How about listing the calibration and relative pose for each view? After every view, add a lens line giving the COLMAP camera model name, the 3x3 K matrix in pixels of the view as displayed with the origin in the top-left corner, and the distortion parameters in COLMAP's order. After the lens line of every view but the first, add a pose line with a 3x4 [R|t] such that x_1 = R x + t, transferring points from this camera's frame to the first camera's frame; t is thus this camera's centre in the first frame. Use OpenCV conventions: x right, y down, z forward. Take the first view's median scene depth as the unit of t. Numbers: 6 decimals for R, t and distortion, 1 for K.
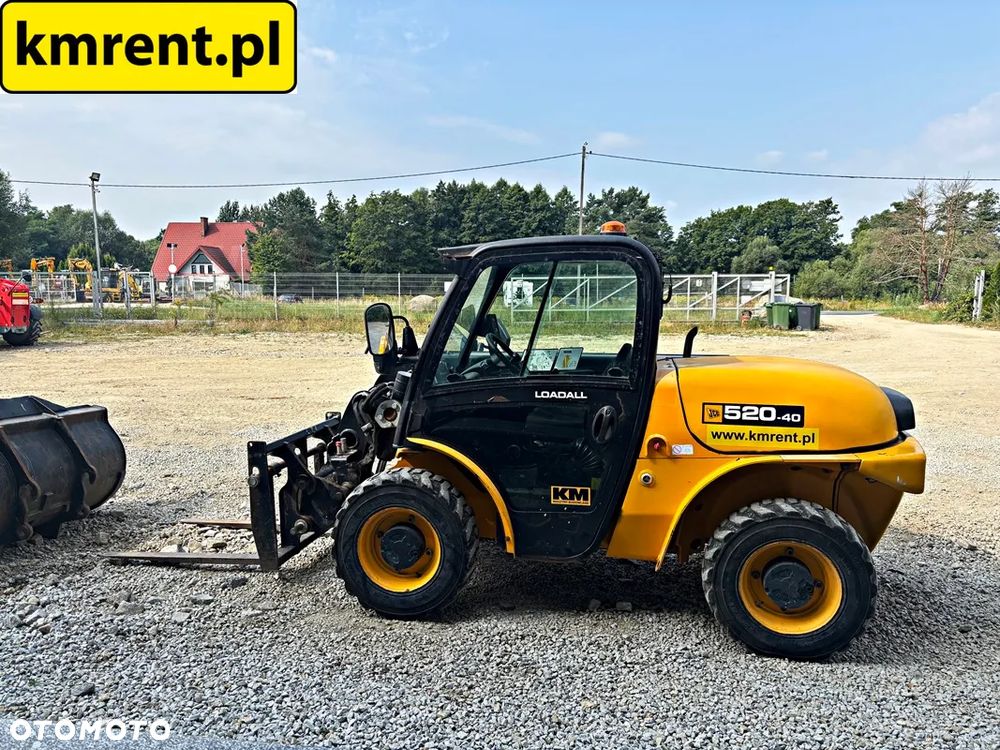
lens RADIAL K [[760.2, 0, 498.0], [0, 760.2, 375.1], [0, 0, 1]] dist [0.047166, -0.046965]
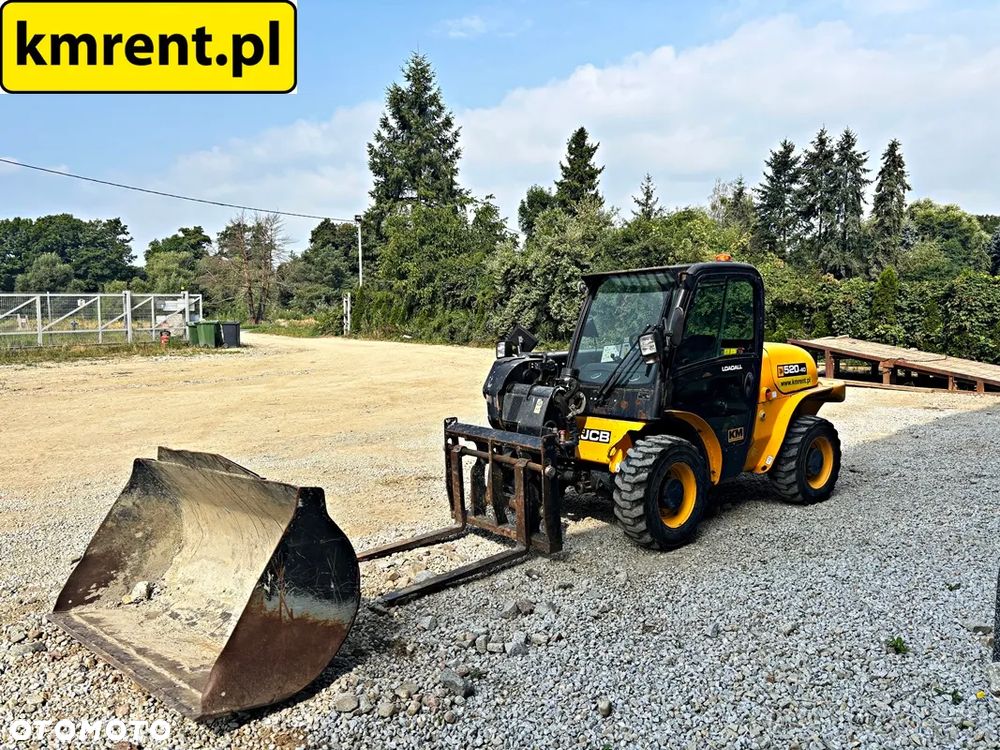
lens RADIAL K [[761.6, 0, 507.0], [0, 761.6, 372.1], [0, 0, 1]] dist [0.040170, -0.042715]
pose [[0.615050, -0.072141, 0.785181, -0.177791], [0.097194, 0.995148, 0.015298, -0.004132], [-0.782475, 0.066906, 0.619077, 0.053173]]
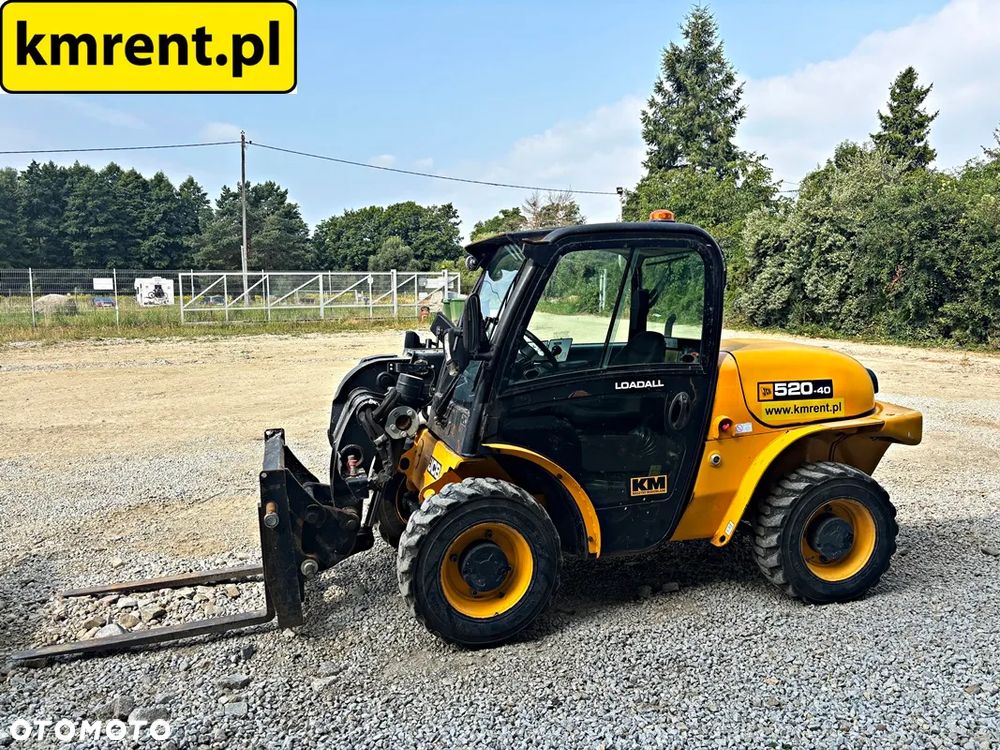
lens RADIAL K [[760.2, 0, 498.0], [0, 760.2, 375.1], [0, 0, 1]] dist [0.047166, -0.046965]
pose [[0.887196, -0.060779, 0.457371, -0.068432], [0.059786, 0.998072, 0.016659, -0.001741], [-0.457502, 0.012565, 0.889120, 0.026455]]
